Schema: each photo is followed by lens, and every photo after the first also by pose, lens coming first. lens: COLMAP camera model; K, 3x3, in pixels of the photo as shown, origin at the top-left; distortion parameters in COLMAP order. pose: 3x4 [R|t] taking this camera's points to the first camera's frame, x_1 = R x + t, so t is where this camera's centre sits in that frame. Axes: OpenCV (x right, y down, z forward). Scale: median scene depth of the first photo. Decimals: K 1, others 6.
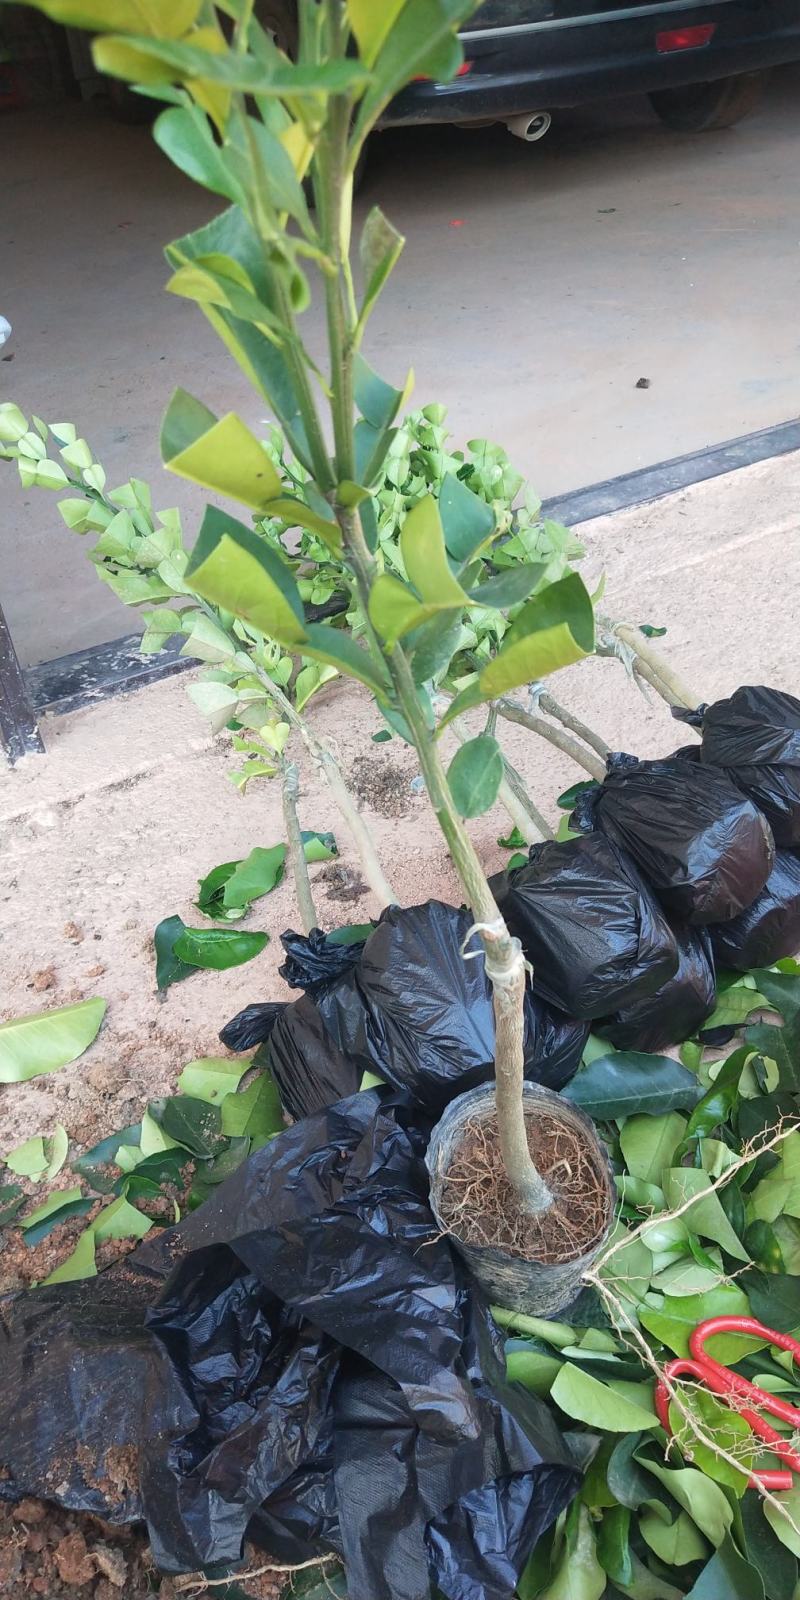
lens RADIAL K [[1229.7, 0, 396.9], [0, 1229.7, 783.8], [0, 0, 1]] dist [-0.002796, 0.048058]
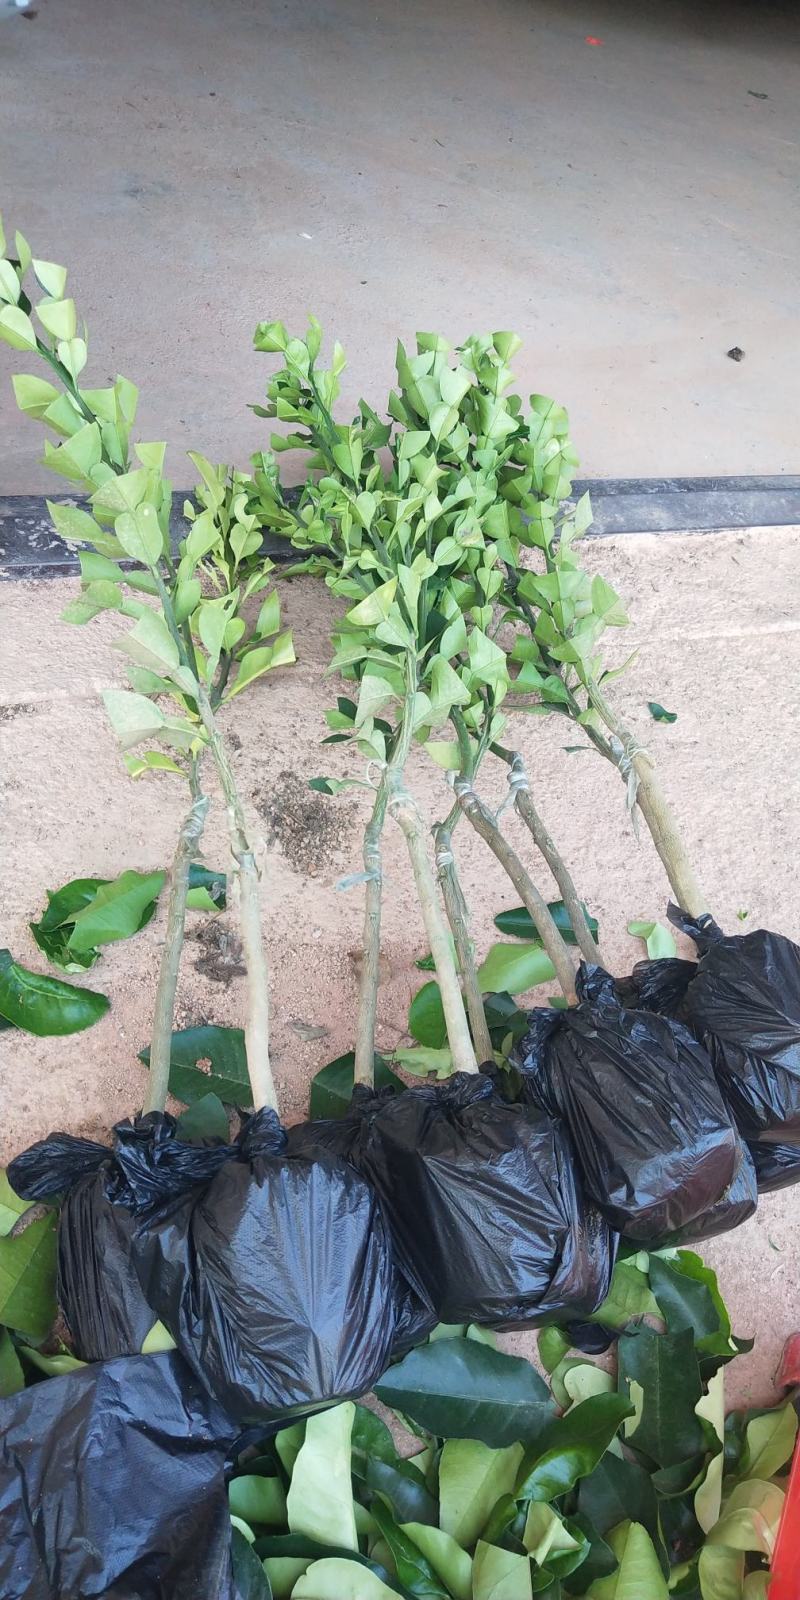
lens RADIAL K [[1253.5, 0, 403.5], [0, 1253.5, 738.2], [0, 0, 1]] dist [0.014868, 0.003255]
pose [[0.940723, 0.317072, 0.120436, -0.068663], [-0.331548, 0.934522, 0.129399, -0.185852], [-0.071521, -0.161659, 0.984251, 0.177574]]
